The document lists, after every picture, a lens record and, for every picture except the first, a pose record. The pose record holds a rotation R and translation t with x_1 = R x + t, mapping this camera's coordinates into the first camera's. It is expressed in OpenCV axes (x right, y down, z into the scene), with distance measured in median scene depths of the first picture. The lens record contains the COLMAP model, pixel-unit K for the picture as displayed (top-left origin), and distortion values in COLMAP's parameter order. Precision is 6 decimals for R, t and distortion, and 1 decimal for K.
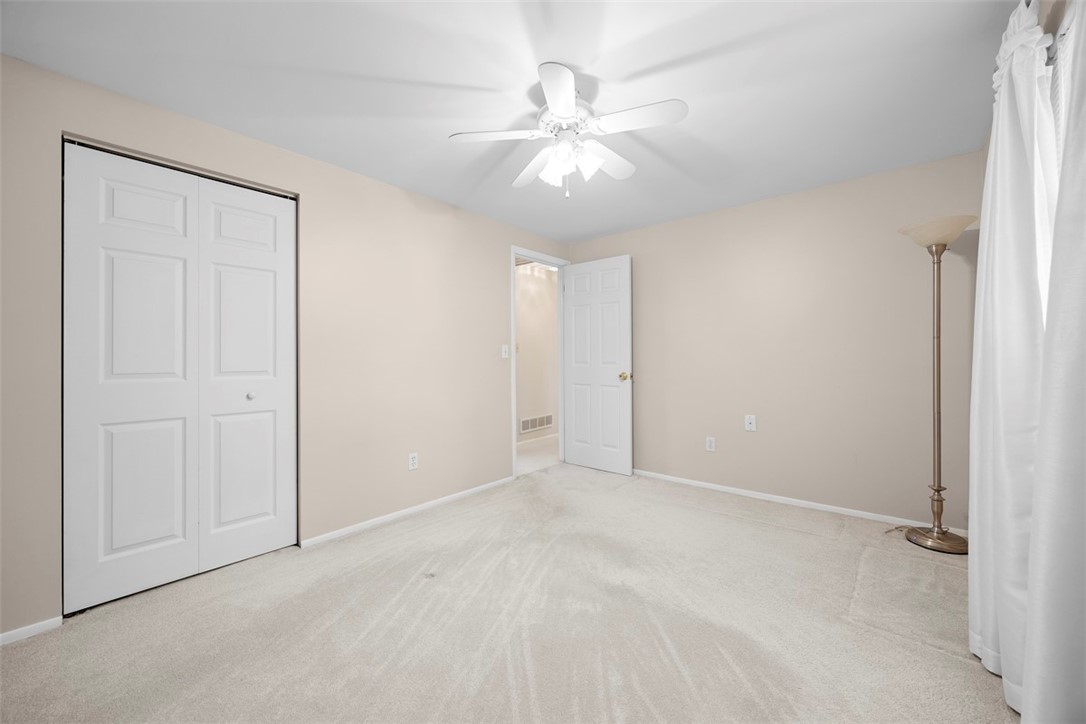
lens RADIAL K [[415.0, 0, 539.7], [0, 415.0, 360.7], [0, 0, 1]] dist [-0.002219, 0.000201]
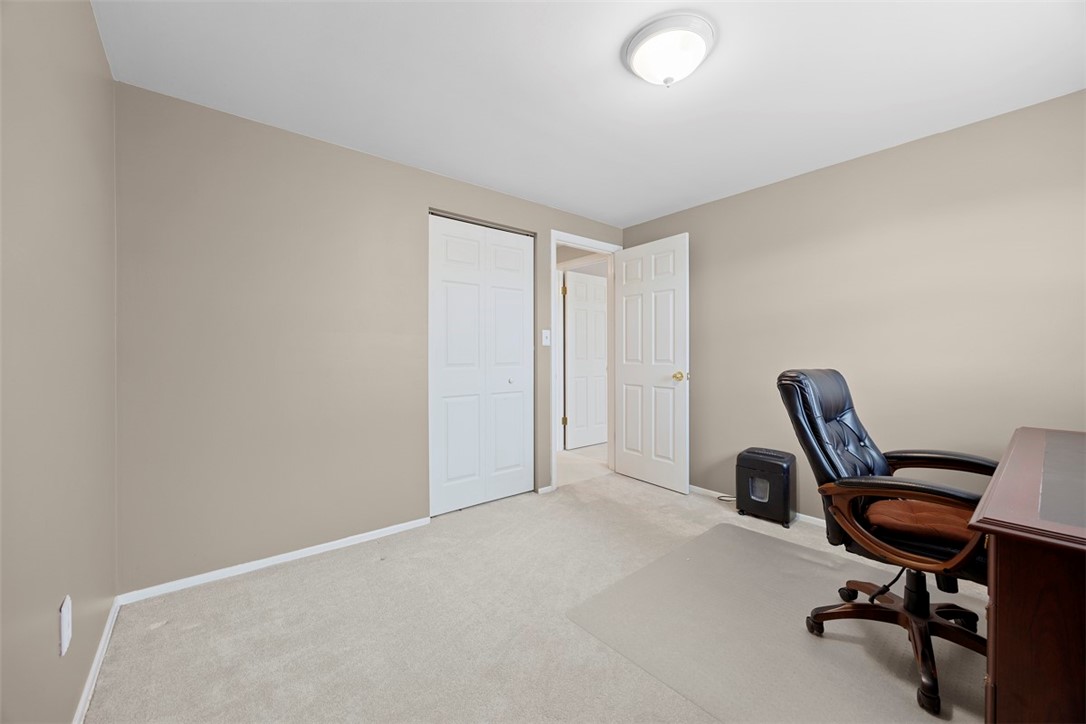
lens RADIAL K [[415.0, 0, 545.6], [0, 415.0, 359.7], [0, 0, 1]] dist [-0.002219, 0.000201]
pose [[0.983637, 0.002233, -0.180146, 0.082121], [-0.001840, 0.999996, 0.002348, 0.001814], [0.180150, -0.001978, 0.983637, 0.107509]]
